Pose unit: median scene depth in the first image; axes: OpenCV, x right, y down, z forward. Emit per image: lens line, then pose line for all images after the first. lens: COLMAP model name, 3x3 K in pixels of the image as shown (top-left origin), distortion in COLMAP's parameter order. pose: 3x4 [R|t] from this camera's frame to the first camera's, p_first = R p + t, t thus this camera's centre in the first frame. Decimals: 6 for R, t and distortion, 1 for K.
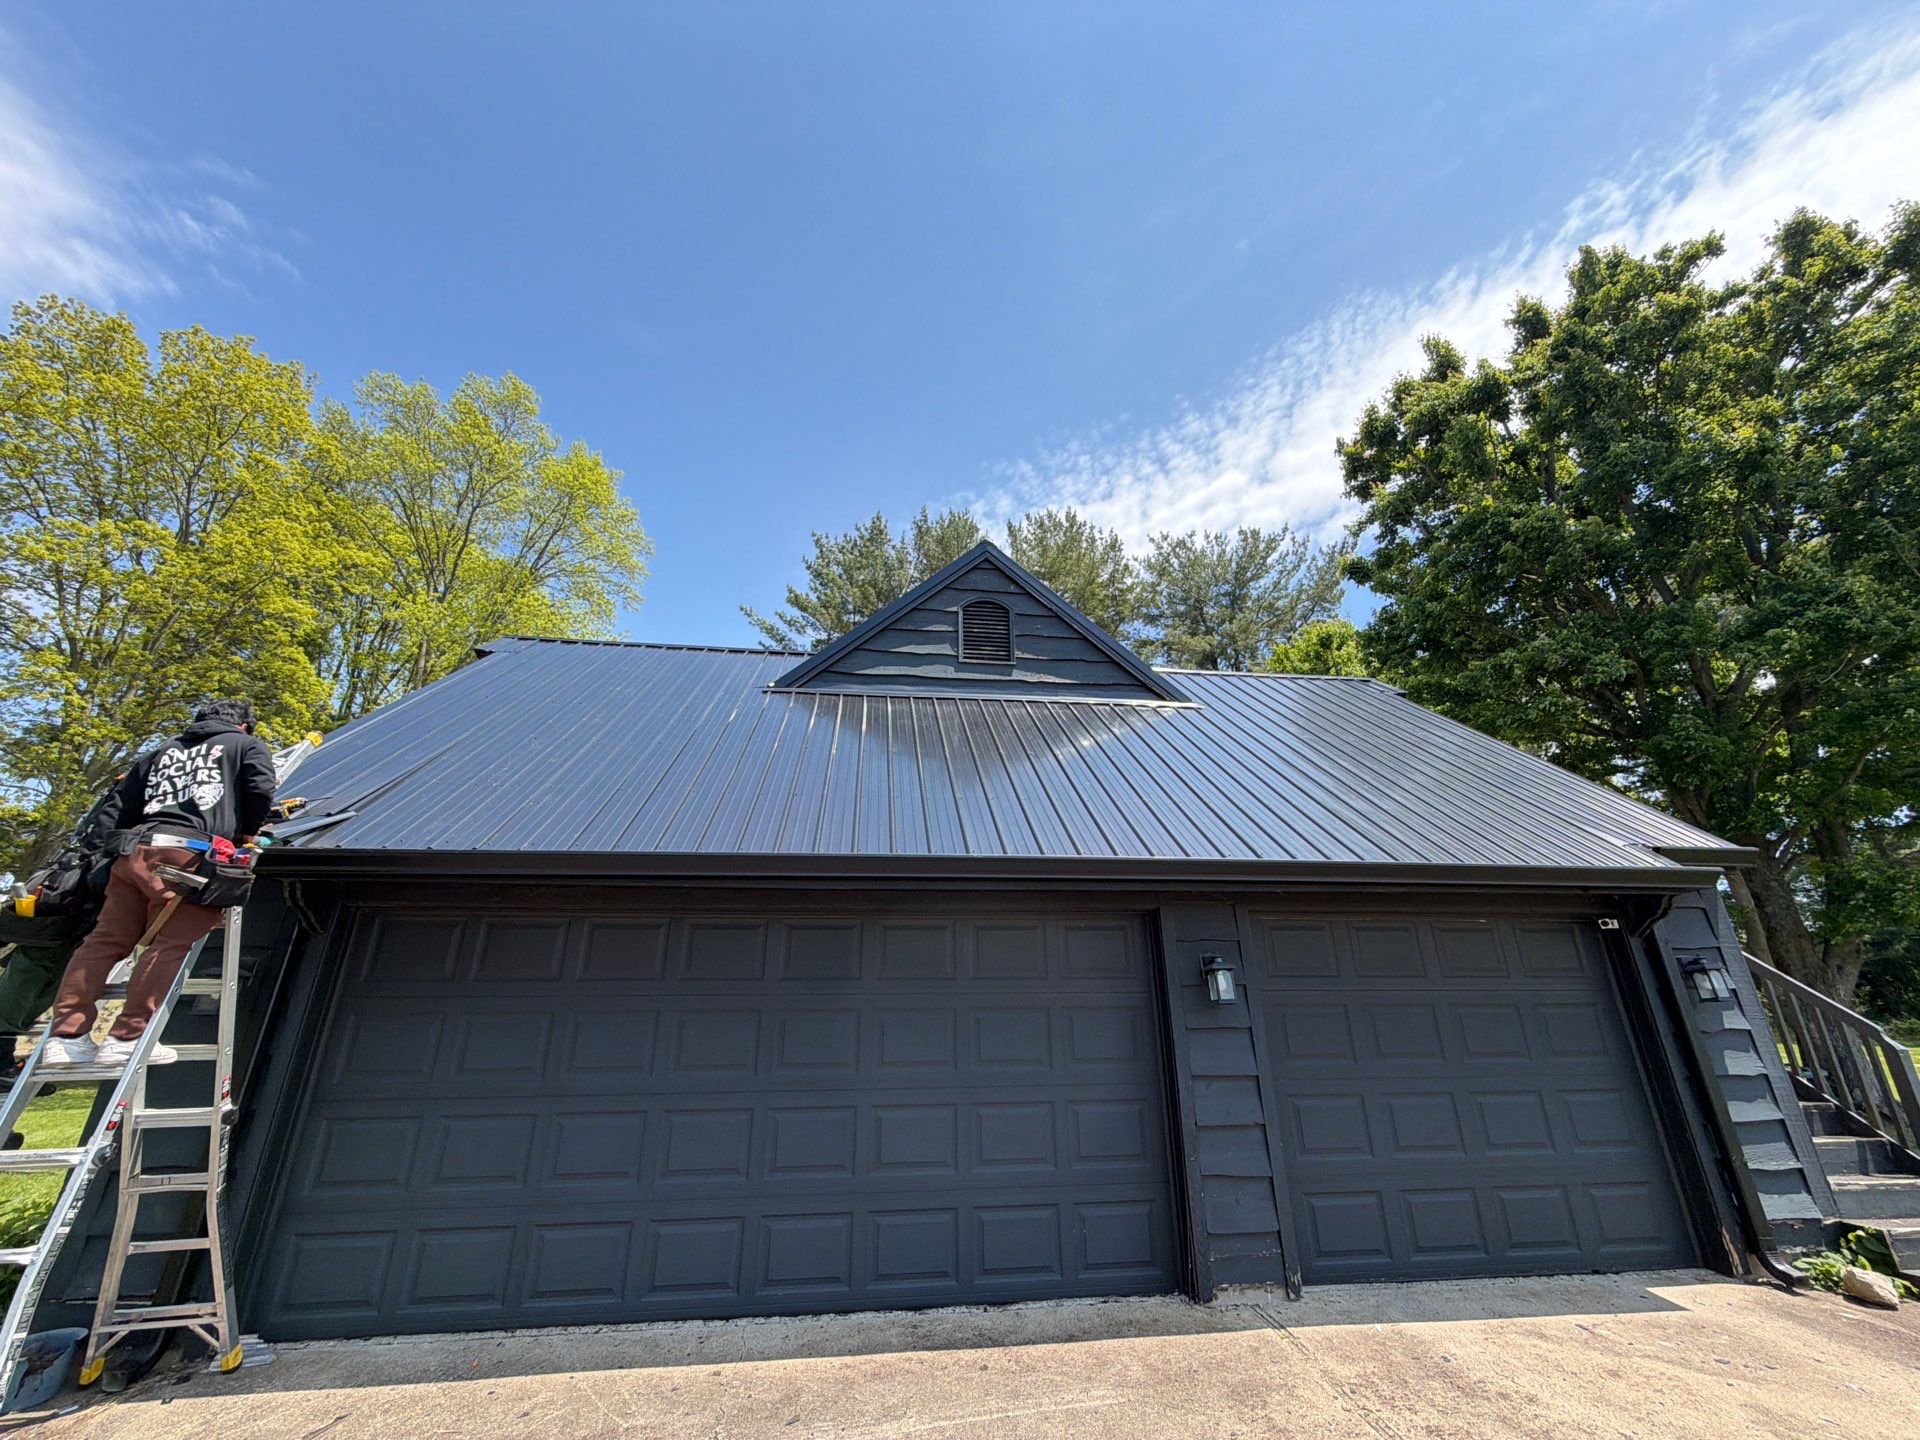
lens RADIAL K [[761.3, 0, 967.6], [0, 761.3, 713.4], [0, 0, 1]] dist [0.002220, -0.000164]
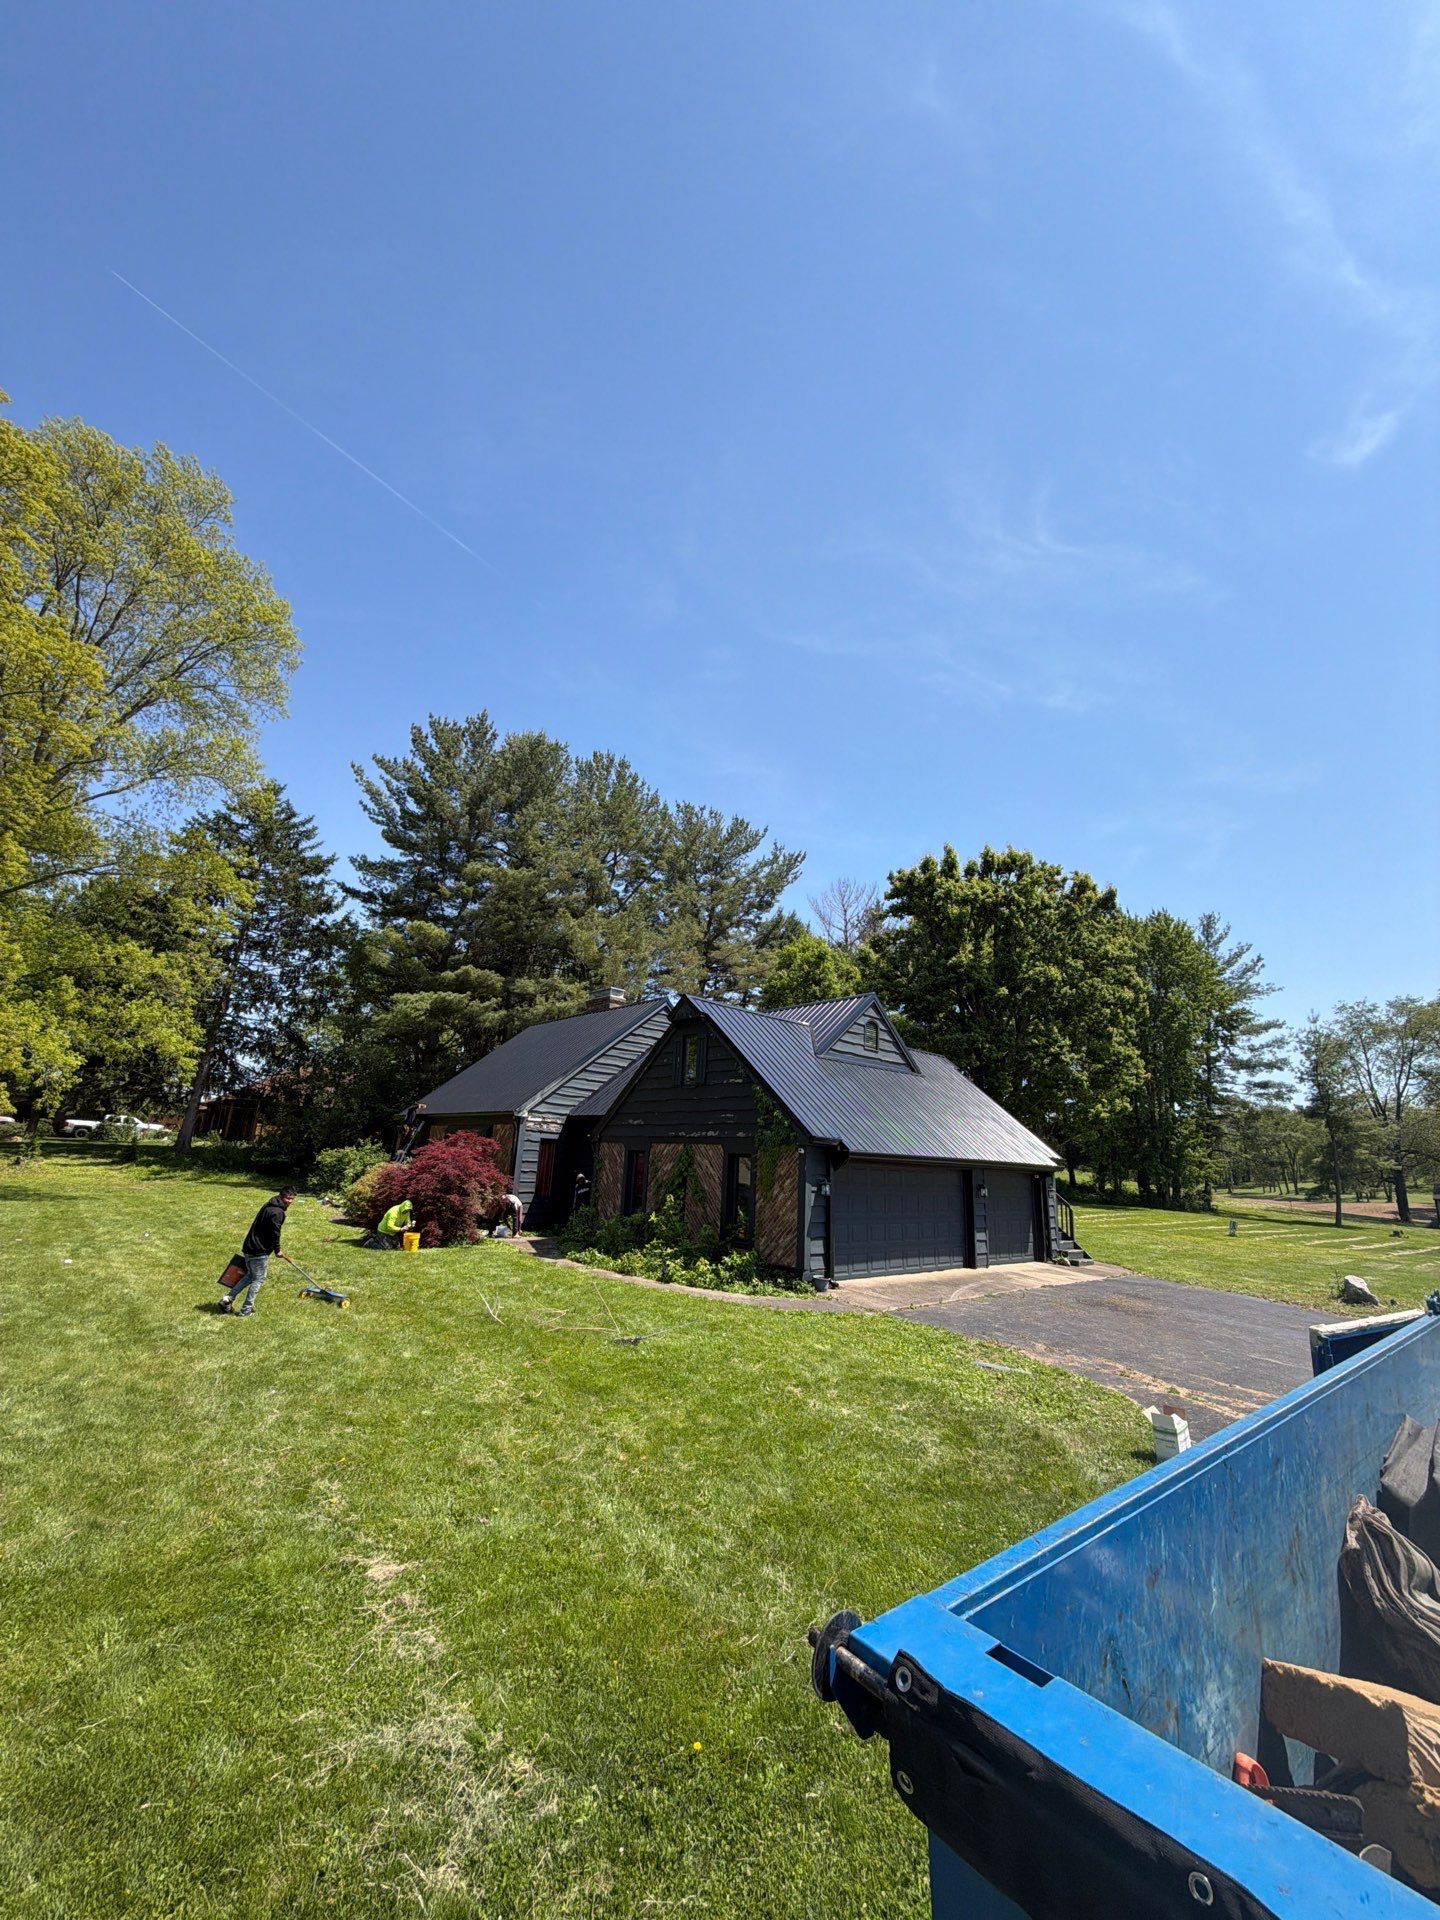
lens RADIAL K [[761.3, 0, 724.2], [0, 761.3, 948.1], [0, 0, 1]] dist [0.002220, -0.000164]
pose [[0.807546, 0.203843, 0.553460, -1.075597], [-0.271209, 0.961624, 0.041545, -0.214897], [-0.523752, -0.183653, 0.831839, -0.433013]]
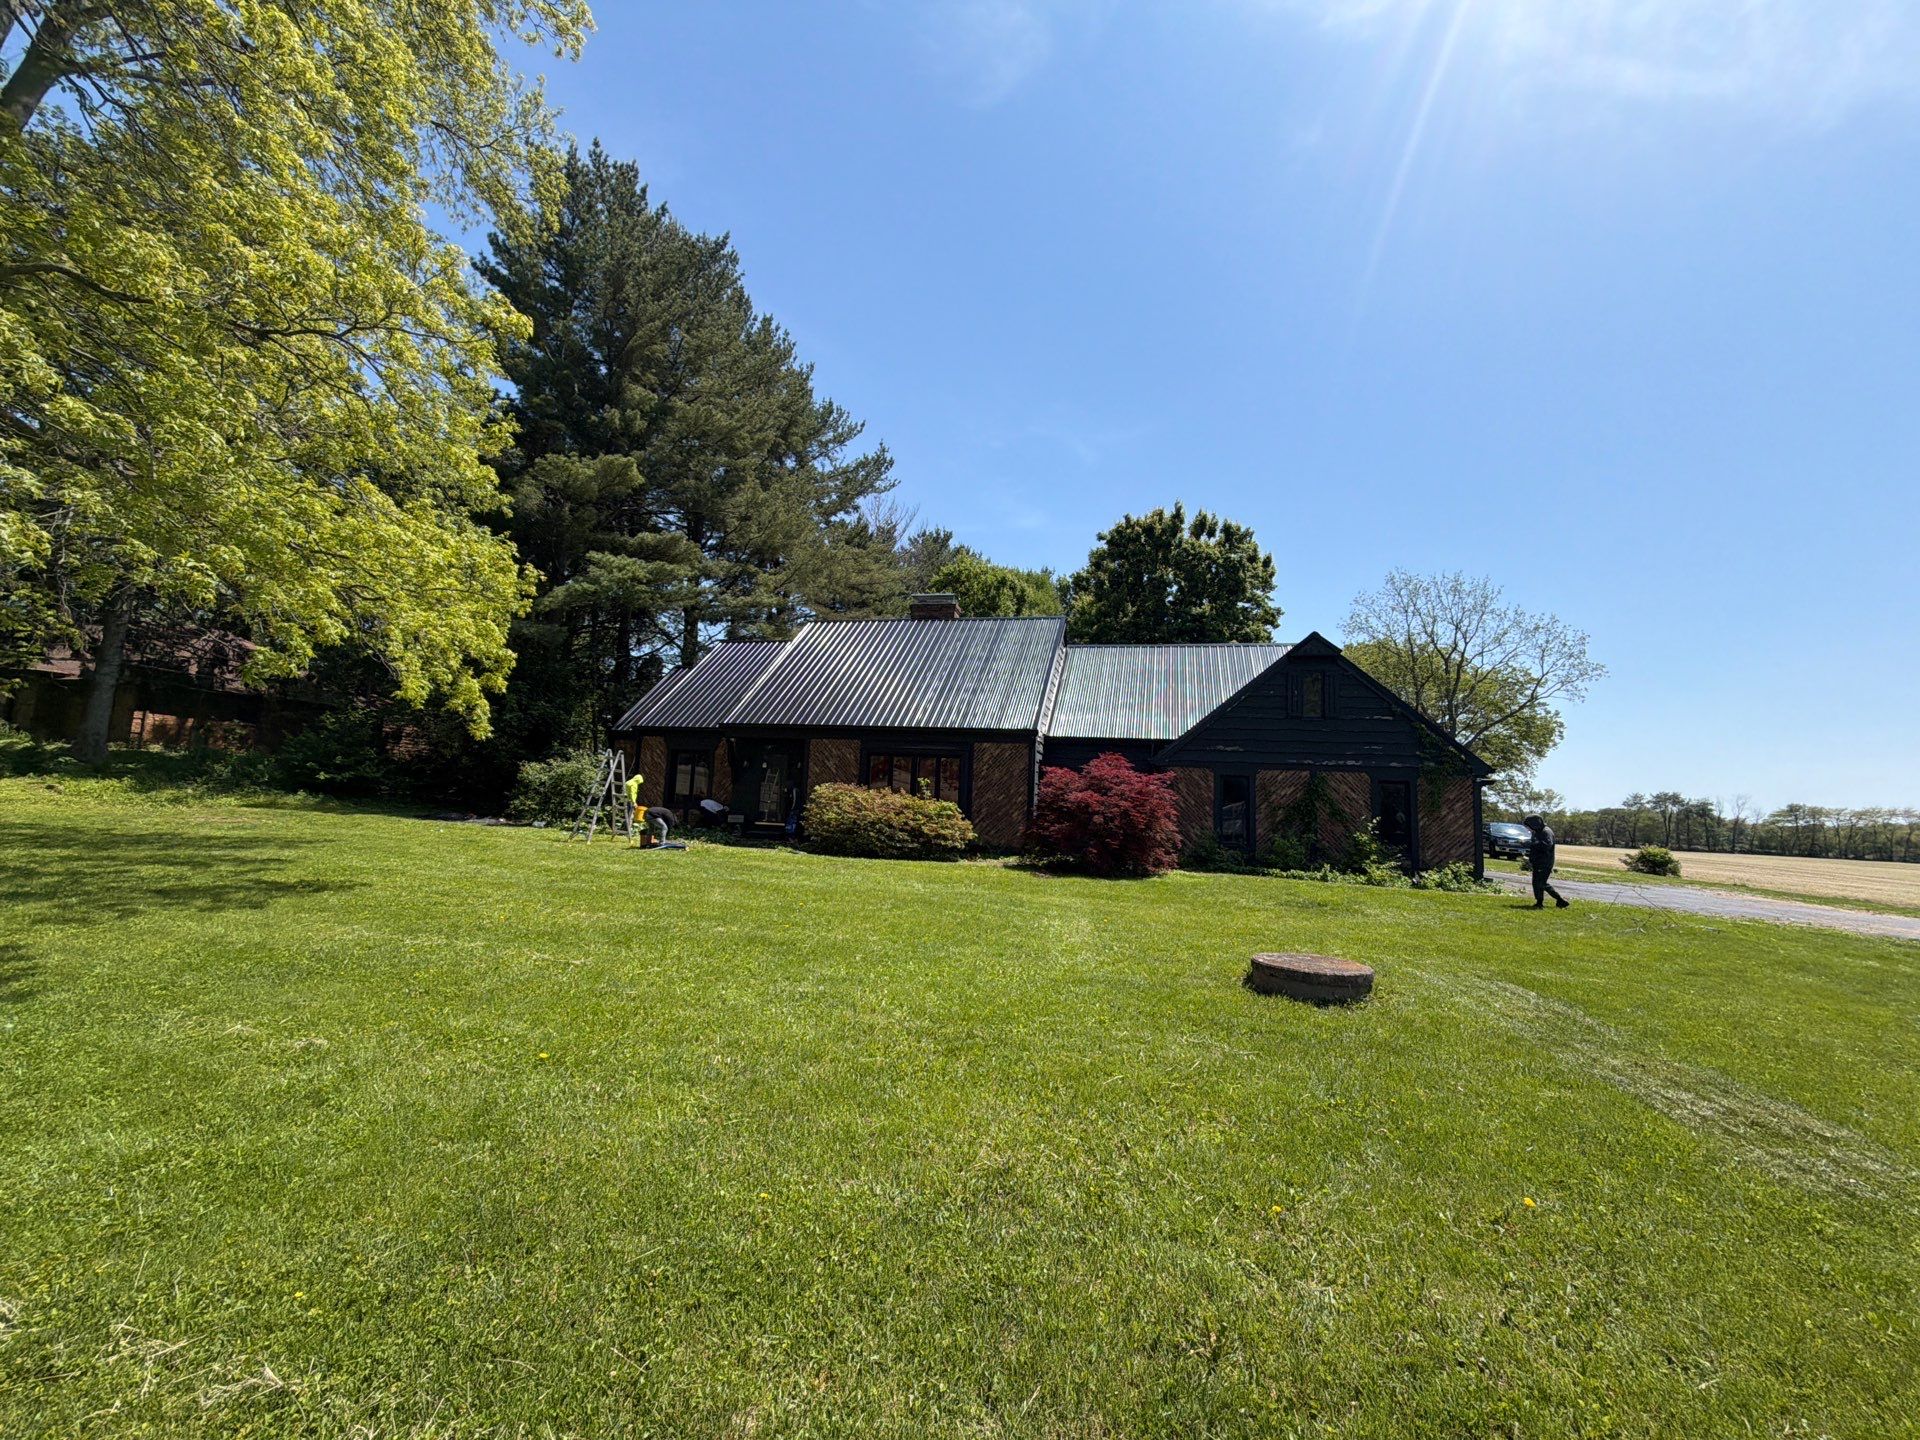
lens RADIAL K [[761.3, 0, 956.3], [0, 761.3, 716.4], [0, 0, 1]] dist [0.002220, -0.000164]
pose [[0.355747, 0.121791, 0.926613, -1.865634], [-0.399549, 0.916118, 0.032984, 0.280297], [-0.844870, -0.381961, 0.374567, 0.639218]]
